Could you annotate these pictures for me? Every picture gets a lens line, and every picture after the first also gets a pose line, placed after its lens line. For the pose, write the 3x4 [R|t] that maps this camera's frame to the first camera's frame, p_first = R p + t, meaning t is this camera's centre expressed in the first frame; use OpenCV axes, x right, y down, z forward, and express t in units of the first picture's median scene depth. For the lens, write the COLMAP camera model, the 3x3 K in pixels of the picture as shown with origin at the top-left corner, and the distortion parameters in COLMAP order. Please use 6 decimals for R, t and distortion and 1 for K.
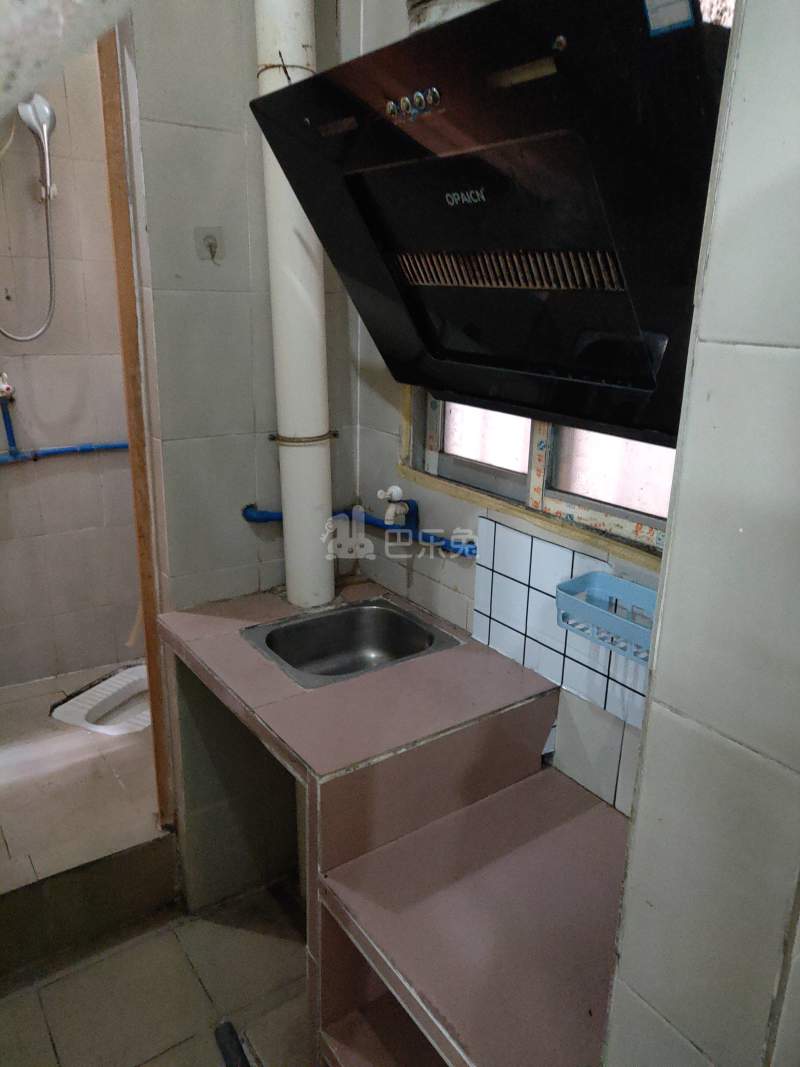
lens RADIAL K [[787.6, 0, 400.0], [0, 787.6, 533.5], [0, 0, 1]] dist [0.000759, 0.032039]
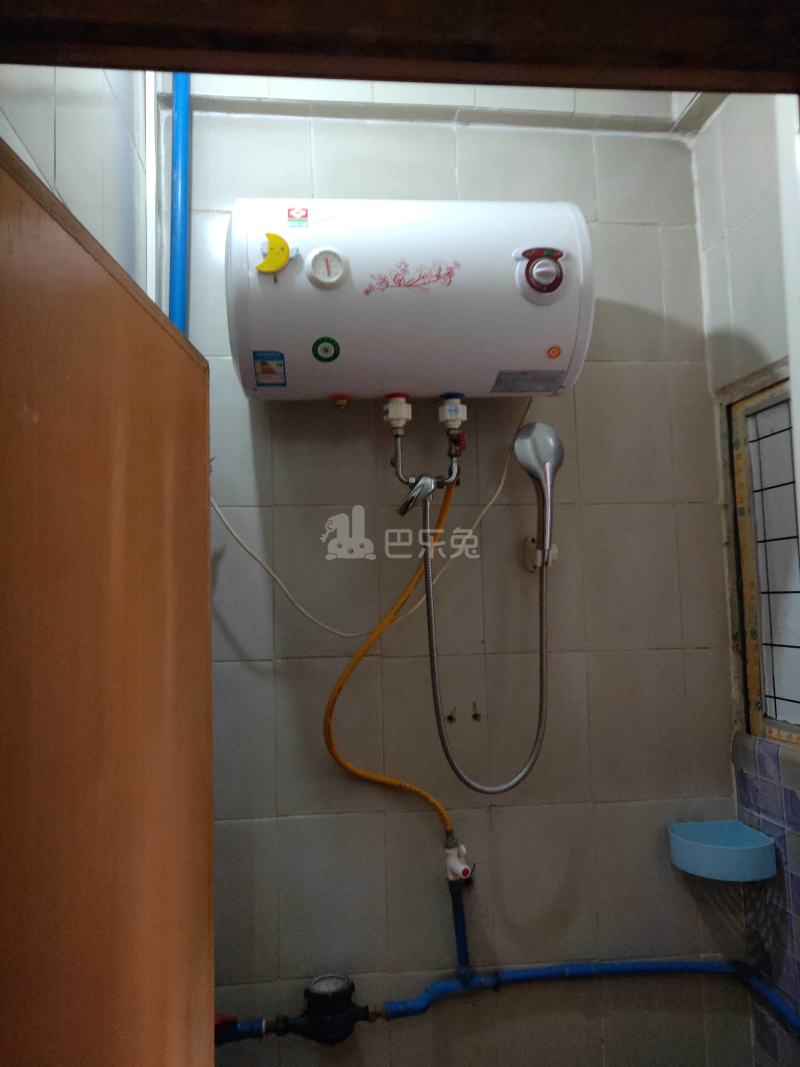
lens RADIAL K [[787.6, 0, 400.0], [0, 787.6, 533.5], [0, 0, 1]] dist [0.000759, 0.032039]
pose [[0.877371, -0.078997, -0.473265, -0.238028], [-0.094309, 0.938720, -0.331527, -0.219930], [0.470453, 0.335505, 0.816156, 0.406582]]
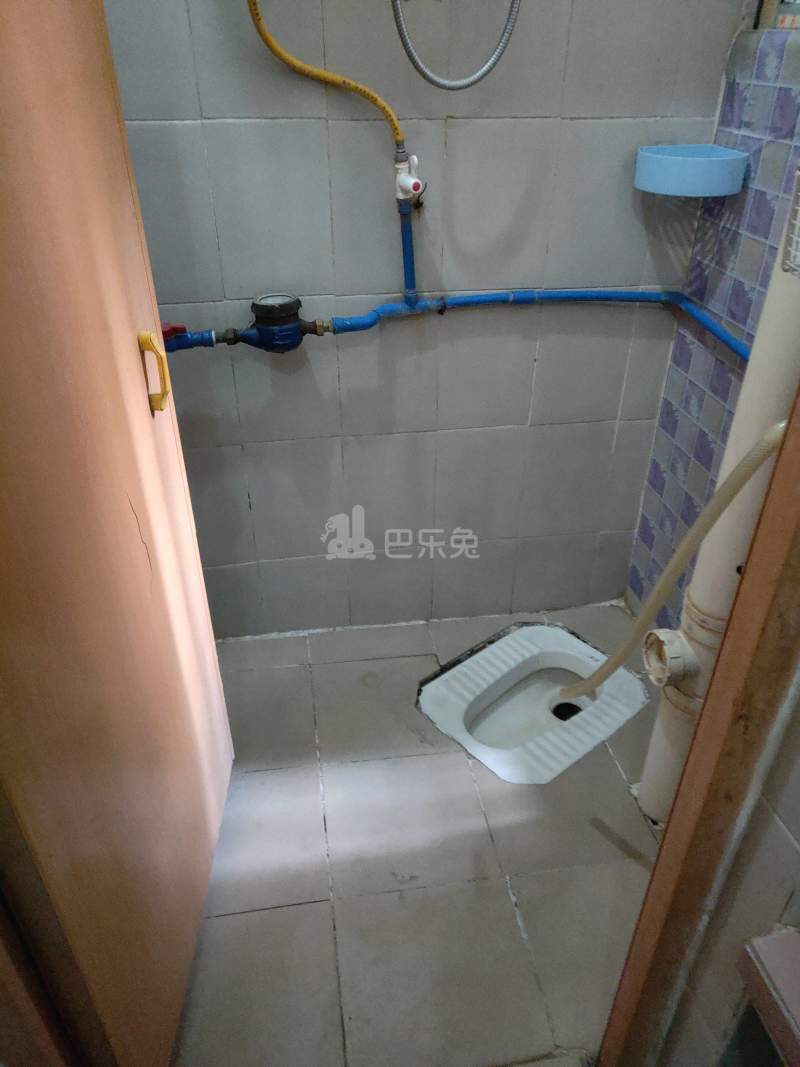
lens RADIAL K [[781.4, 0, 413.2], [0, 781.4, 530.5], [0, 0, 1]] dist [-0.003400, 0.026418]
pose [[0.910052, 0.217792, -0.352664, -0.253589], [-0.109387, 0.946861, 0.302471, -0.120262], [0.399800, -0.236687, 0.885516, 0.459989]]
